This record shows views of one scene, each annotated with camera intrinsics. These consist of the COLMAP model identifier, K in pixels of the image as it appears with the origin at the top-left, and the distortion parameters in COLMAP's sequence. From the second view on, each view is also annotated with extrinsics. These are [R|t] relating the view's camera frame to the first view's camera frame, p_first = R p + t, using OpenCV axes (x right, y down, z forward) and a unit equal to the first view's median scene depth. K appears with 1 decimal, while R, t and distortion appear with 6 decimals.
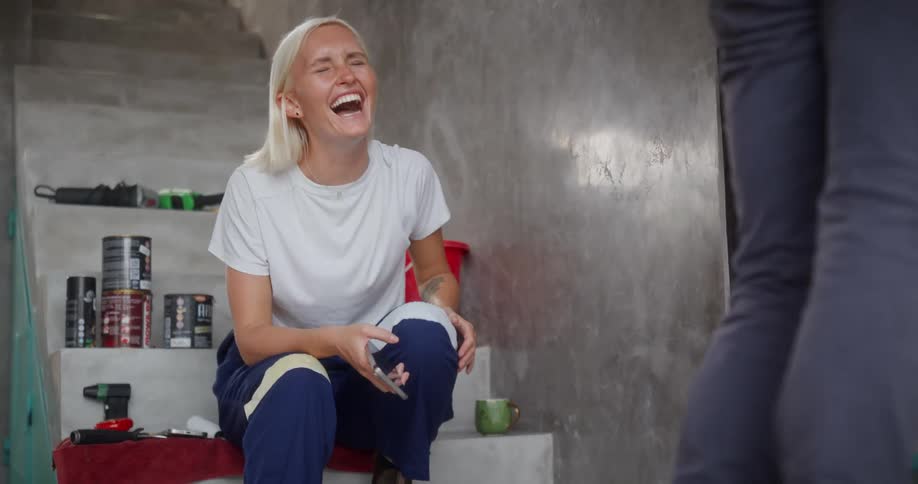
lens RADIAL K [[1247.5, 0, 459.9], [0, 1247.5, 242.1], [0, 0, 1]] dist [-0.046909, 0.000000]
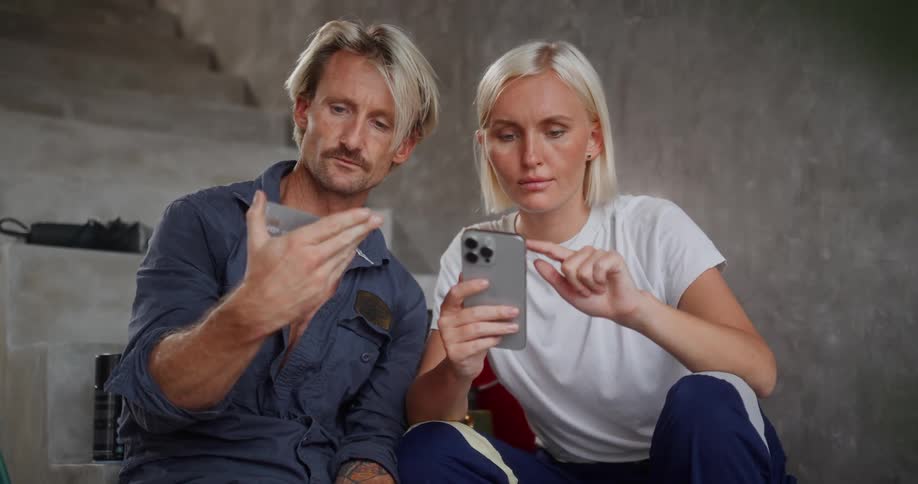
lens RADIAL K [[1247.5, 0, 467.9], [0, 1247.5, 226.6], [0, 0, 1]] dist [-0.046909, 0.000000]
pose [[0.984822, 0.034142, 0.170178, -0.232013], [-0.025625, 0.998318, -0.051998, -0.012214], [-0.171667, 0.046848, 0.984040, 0.285063]]
